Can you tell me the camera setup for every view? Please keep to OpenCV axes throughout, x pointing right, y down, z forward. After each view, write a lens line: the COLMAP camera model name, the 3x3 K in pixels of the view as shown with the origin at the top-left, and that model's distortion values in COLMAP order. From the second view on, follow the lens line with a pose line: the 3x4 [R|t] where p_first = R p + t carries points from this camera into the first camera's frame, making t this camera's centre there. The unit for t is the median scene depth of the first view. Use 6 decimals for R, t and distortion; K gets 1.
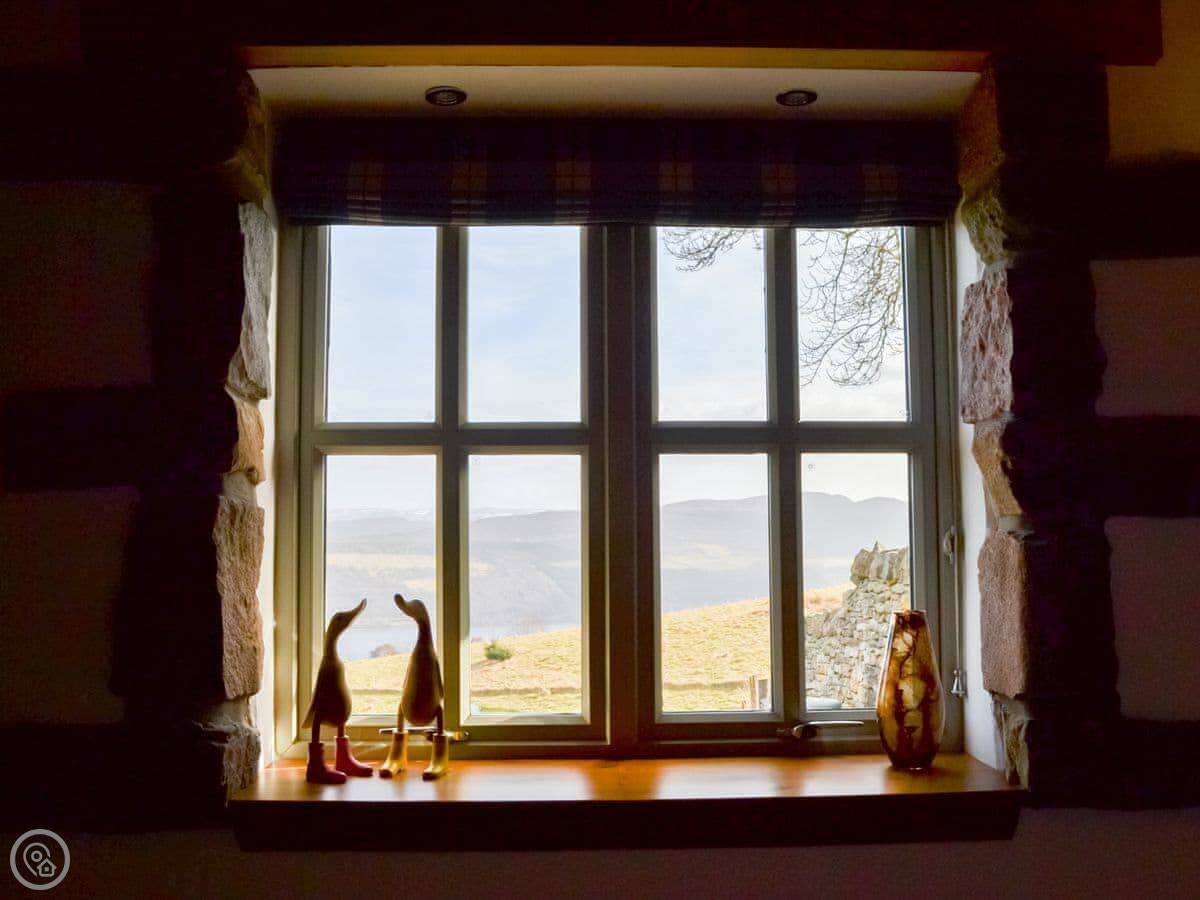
lens RADIAL K [[1153.5, 0, 598.8], [0, 1153.5, 473.1], [0, 0, 1]] dist [-0.075275, 0.001674]
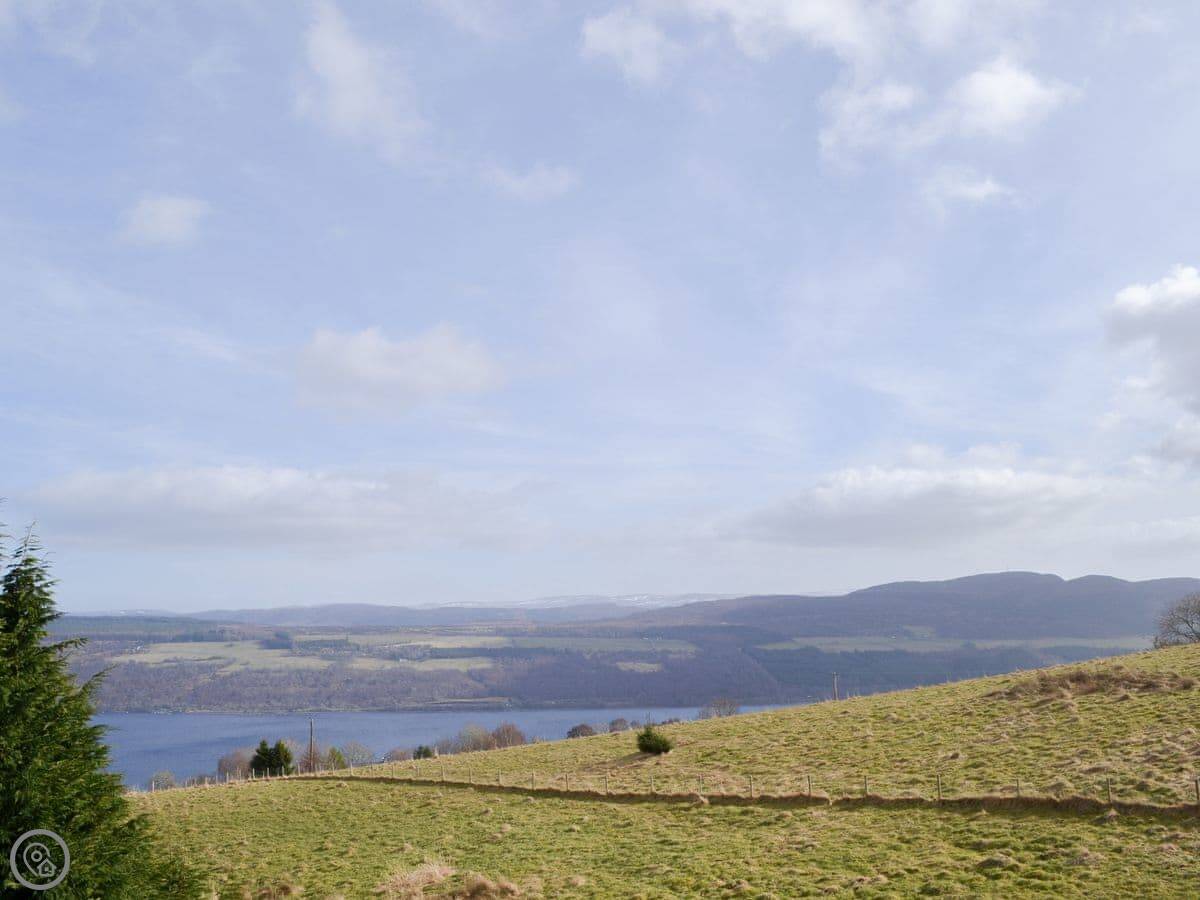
lens RADIAL K [[1078.0, 0, 575.5], [0, 1078.0, 476.4], [0, 0, 1]] dist [-0.085730, 0.009717]
pose [[0.978451, -0.028233, -0.204539, 0.018814], [0.011910, 0.996675, -0.080599, 0.035147], [0.206135, 0.076426, 0.975534, 0.284028]]
